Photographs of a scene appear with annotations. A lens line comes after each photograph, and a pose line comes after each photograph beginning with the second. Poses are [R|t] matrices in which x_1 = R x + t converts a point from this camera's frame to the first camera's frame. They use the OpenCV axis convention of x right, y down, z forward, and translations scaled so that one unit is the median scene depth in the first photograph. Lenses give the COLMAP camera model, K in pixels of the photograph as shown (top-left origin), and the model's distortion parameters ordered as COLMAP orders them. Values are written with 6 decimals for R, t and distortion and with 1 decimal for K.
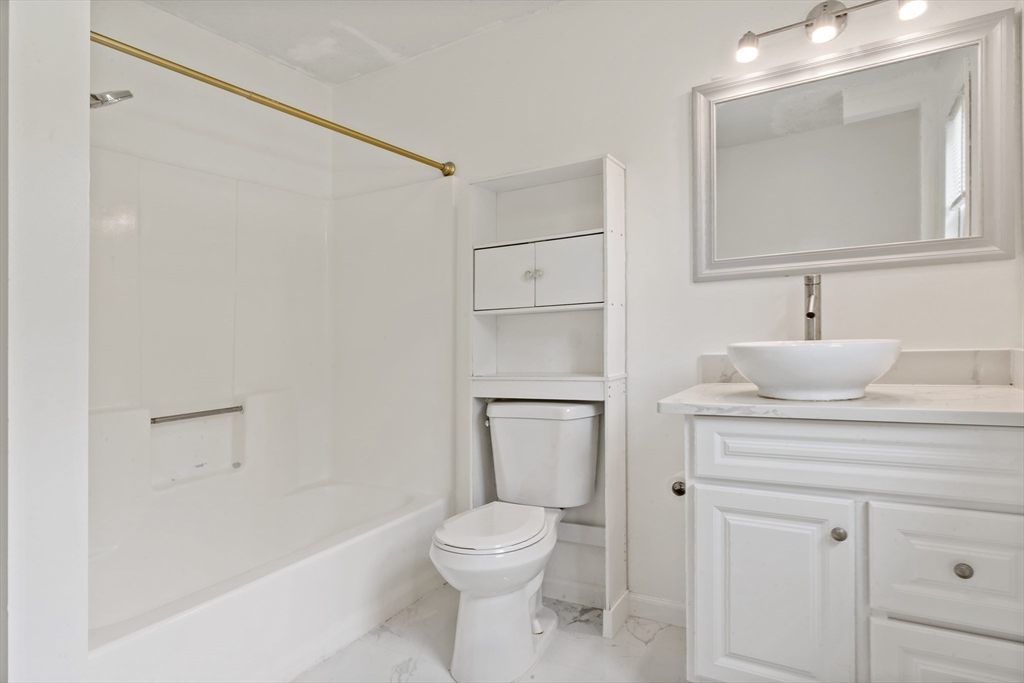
lens RADIAL K [[579.8, 0, 511.3], [0, 579.8, 327.1], [0, 0, 1]] dist [0.001602, 0.000081]
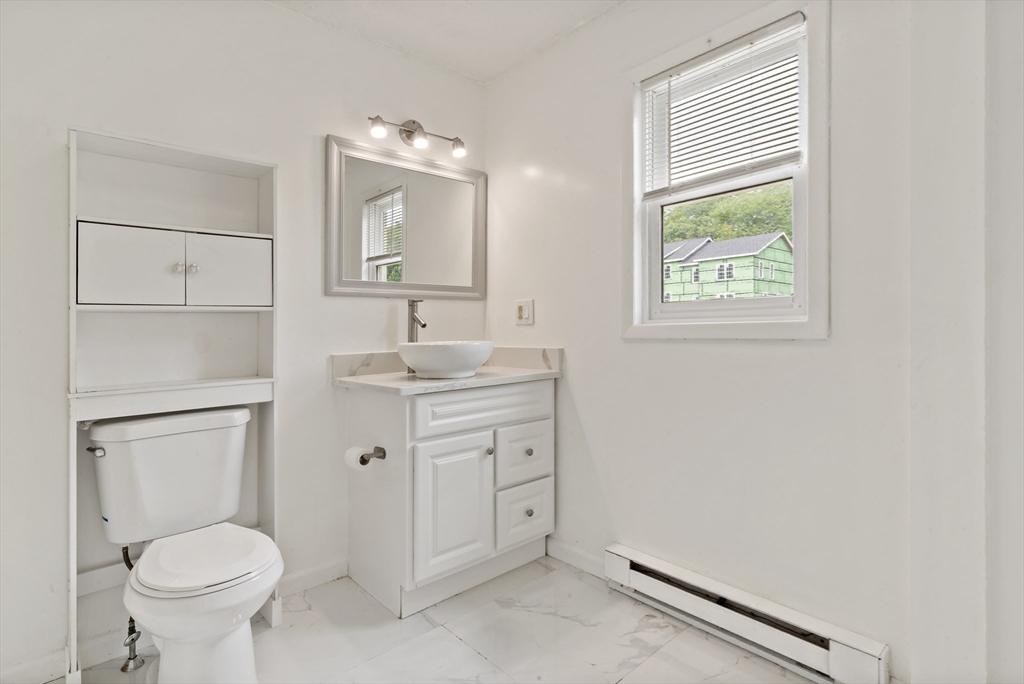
lens RADIAL K [[497.6, 0, 512.0], [0, 497.6, 342.0], [0, 0, 1]] dist [-0.000359, -0.000077]
pose [[0.307172, 0.006737, 0.951630, -0.570961], [-0.003678, 0.999976, -0.005891, 0.025389], [-0.951647, -0.001691, 0.307189, 0.323779]]
